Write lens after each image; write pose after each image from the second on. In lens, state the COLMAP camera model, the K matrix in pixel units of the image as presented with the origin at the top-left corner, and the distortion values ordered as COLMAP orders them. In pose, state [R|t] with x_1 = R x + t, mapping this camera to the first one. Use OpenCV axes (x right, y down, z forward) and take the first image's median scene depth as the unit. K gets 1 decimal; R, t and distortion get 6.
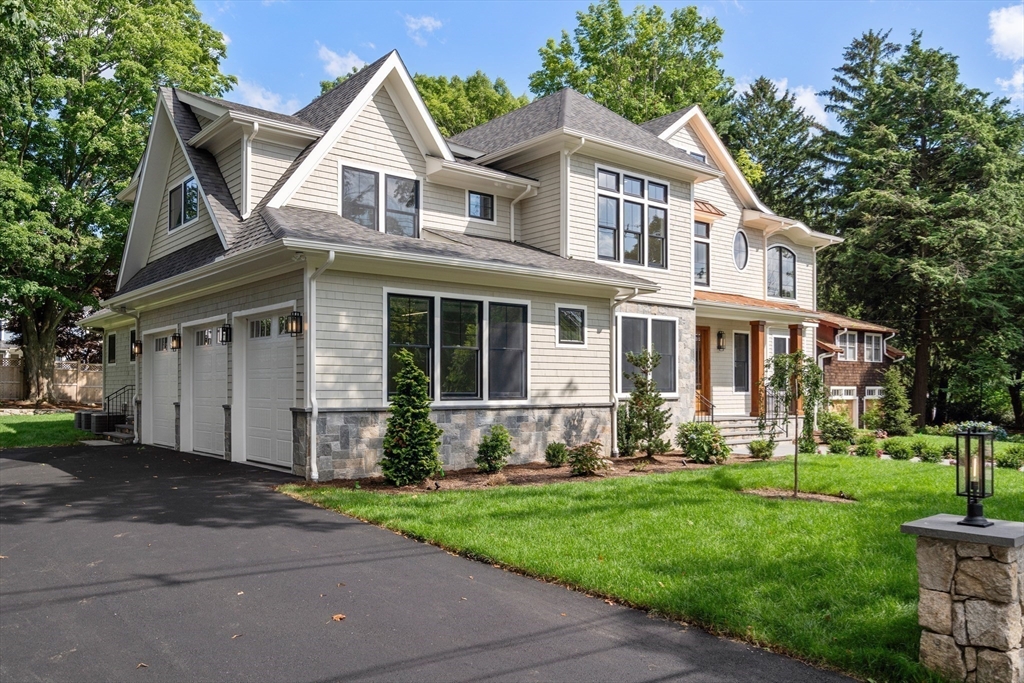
lens RADIAL K [[787.9, 0, 512.0], [0, 787.9, 341.5], [0, 0, 1]] dist [0.000186, -0.000008]
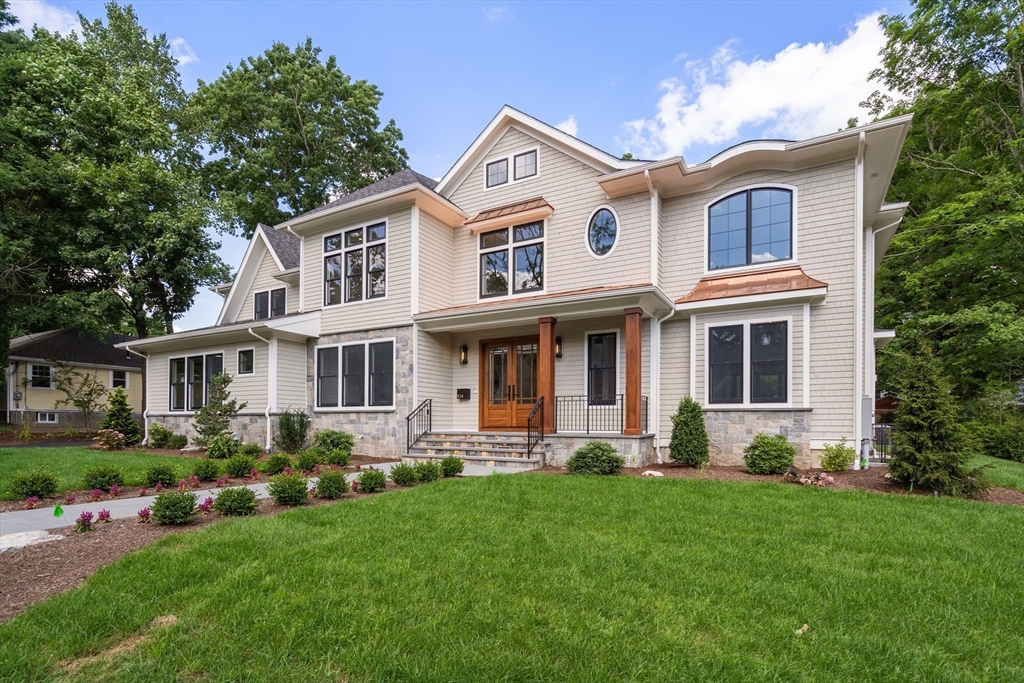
lens RADIAL K [[469.3, 0, 512.0], [0, 469.3, 341.5], [0, 0, 1]] dist [0.002320, 0.000107]
pose [[0.361339, -0.103827, -0.926636, 0.883068], [0.070022, 0.993997, -0.084070, 0.042191], [0.929801, -0.034507, 0.366440, 0.915701]]
